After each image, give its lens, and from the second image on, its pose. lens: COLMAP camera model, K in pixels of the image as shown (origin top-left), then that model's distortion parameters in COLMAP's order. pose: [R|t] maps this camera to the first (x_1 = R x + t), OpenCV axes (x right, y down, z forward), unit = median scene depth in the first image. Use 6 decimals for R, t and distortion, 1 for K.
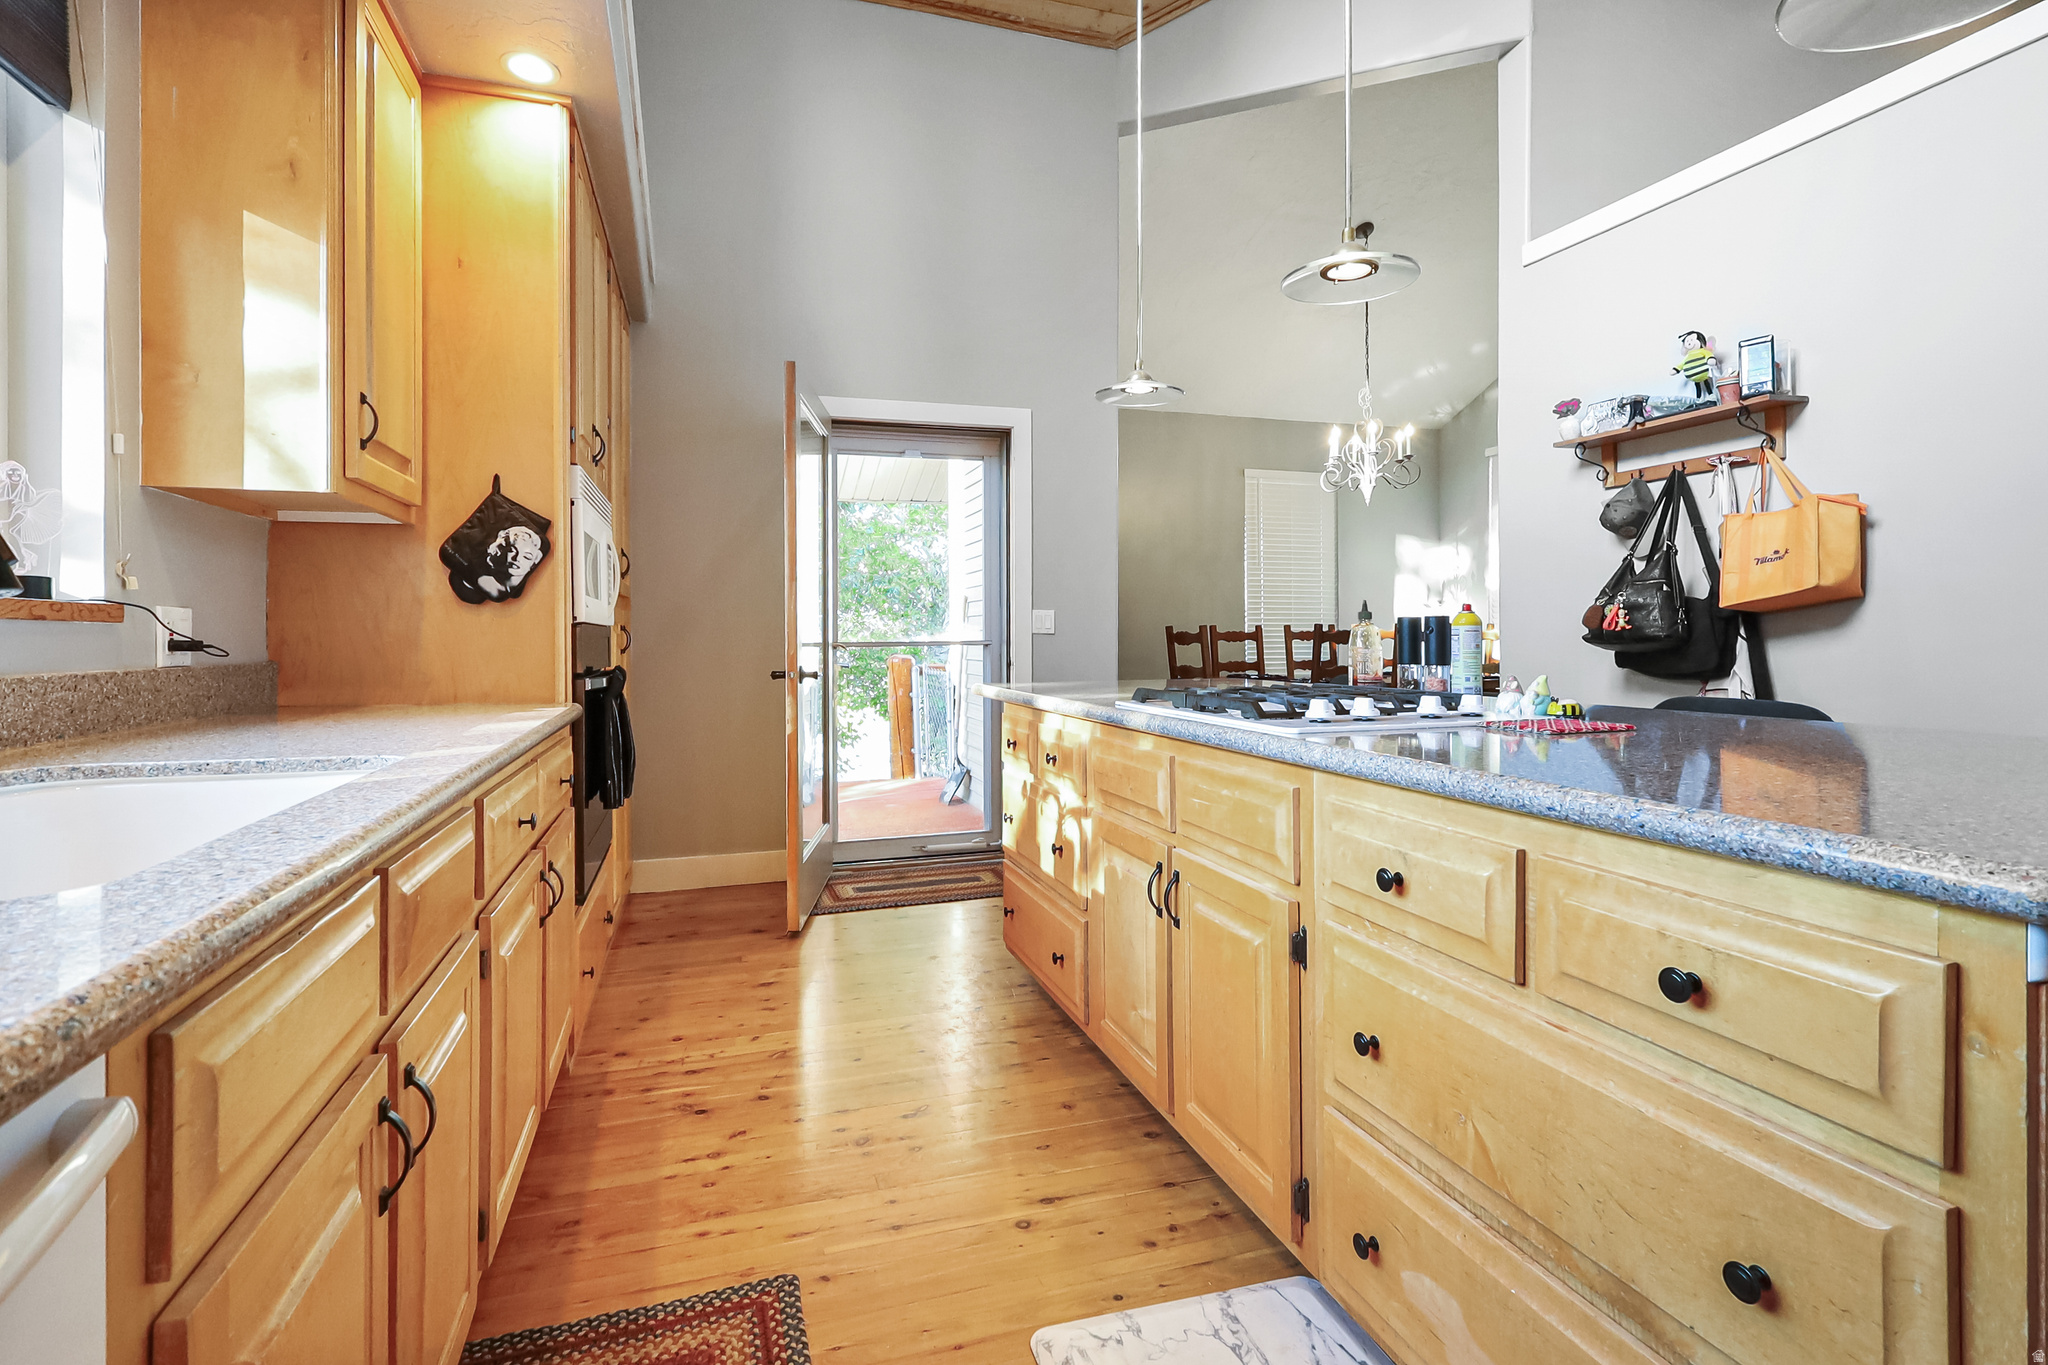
lens RADIAL K [[960.2, 0, 1007.2], [0, 960.2, 641.3], [0, 0, 1]] dist [-0.007533, -0.000747]
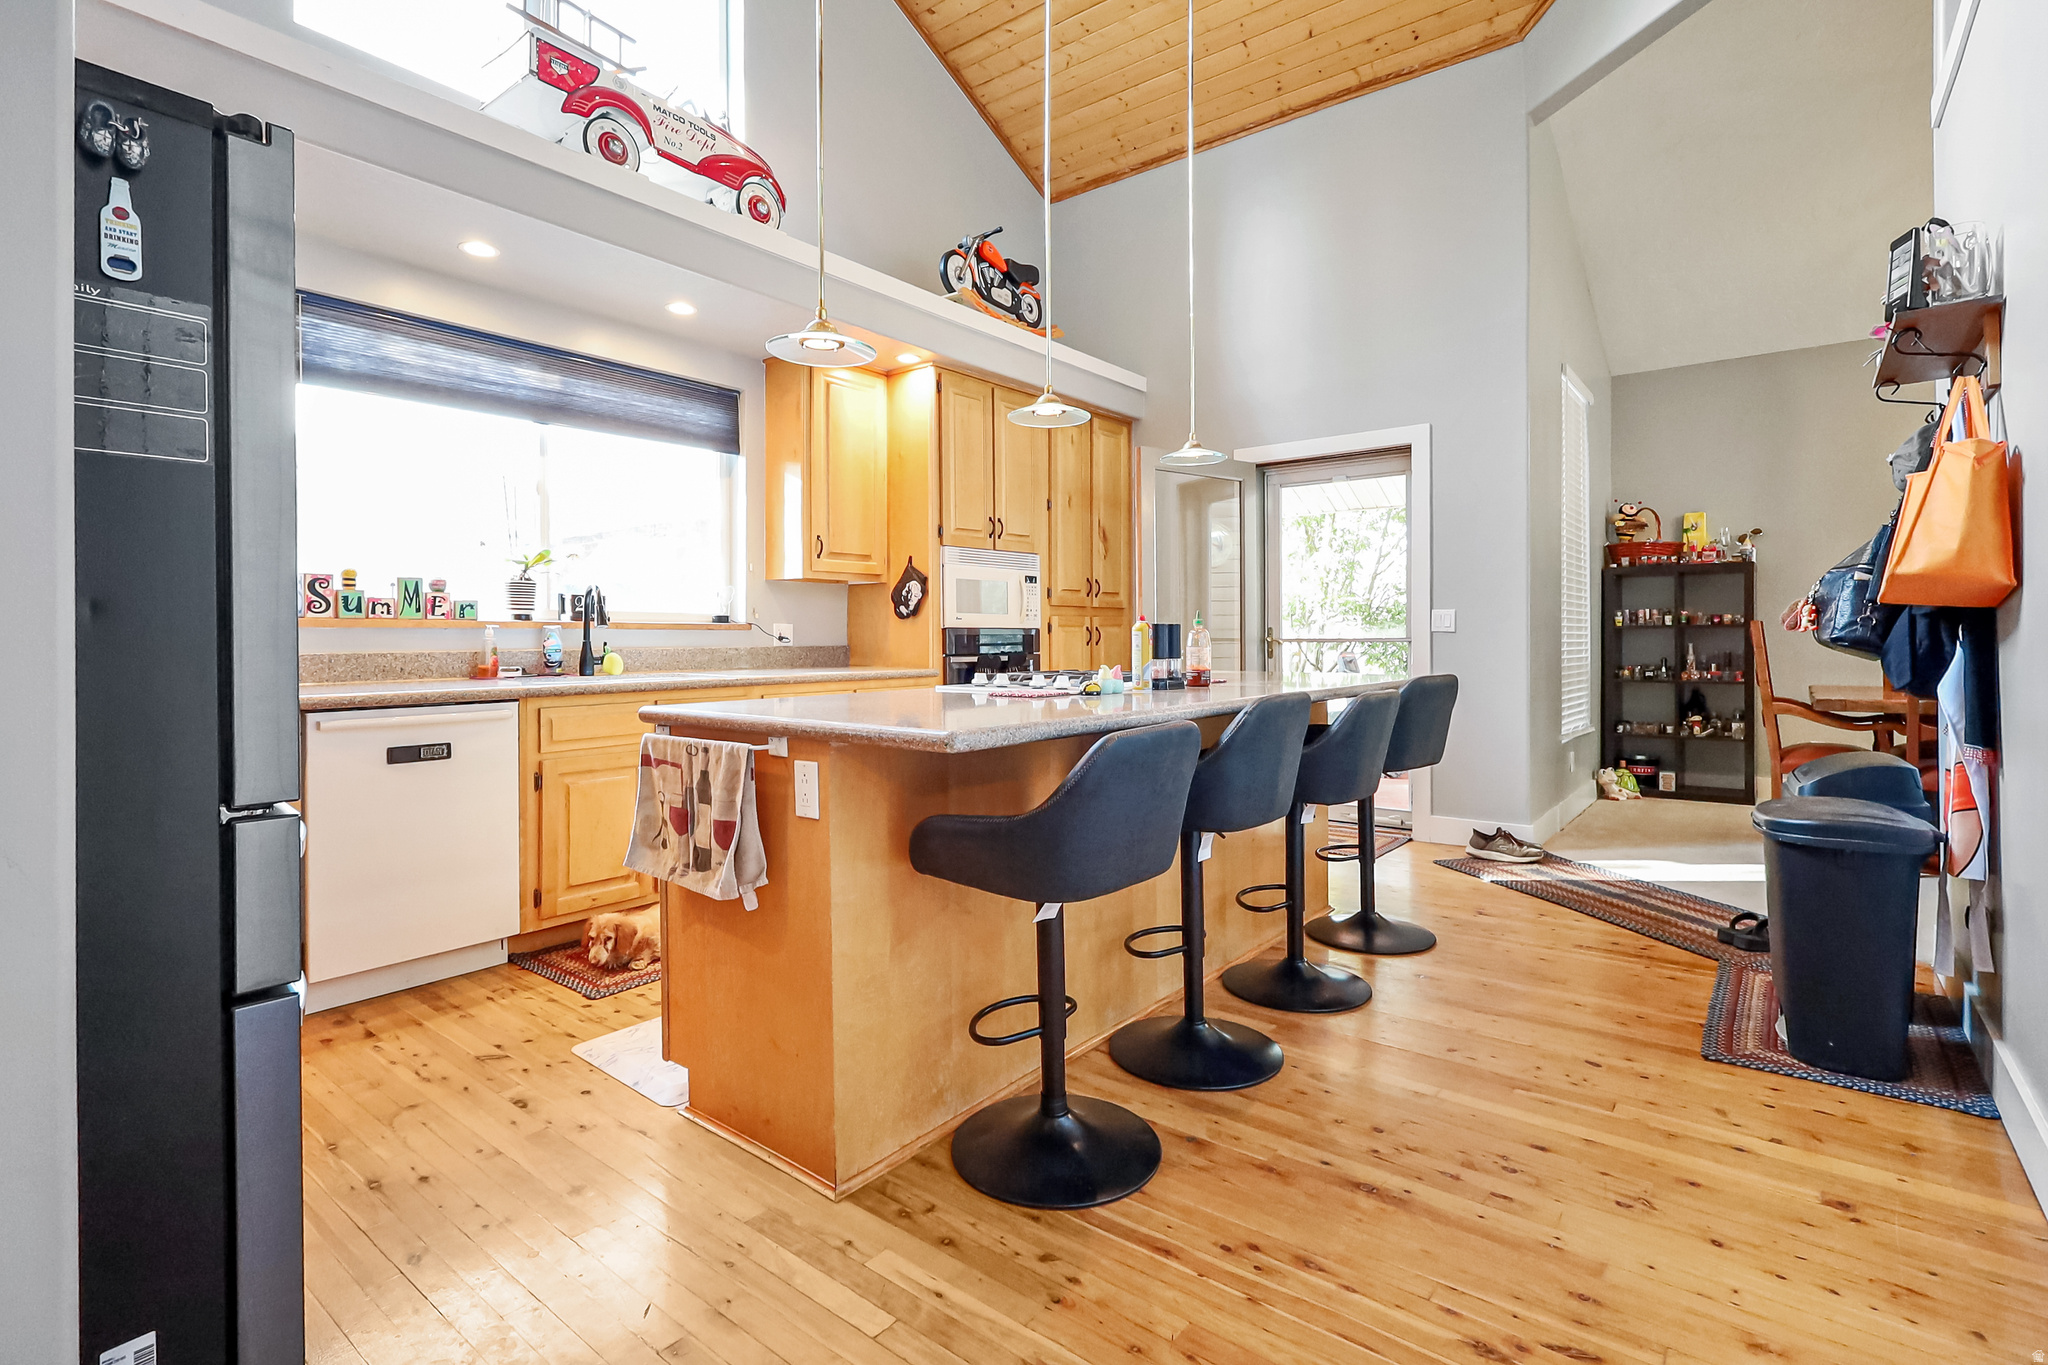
lens RADIAL K [[960.2, 0, 1000.7], [0, 960.2, 631.4], [0, 0, 1]] dist [-0.007533, -0.000747]
pose [[0.560219, 0.000517, -0.828344, 1.274302], [-0.005435, 0.999981, -0.003052, -0.008327], [0.828326, 0.006212, 0.560211, 0.016420]]
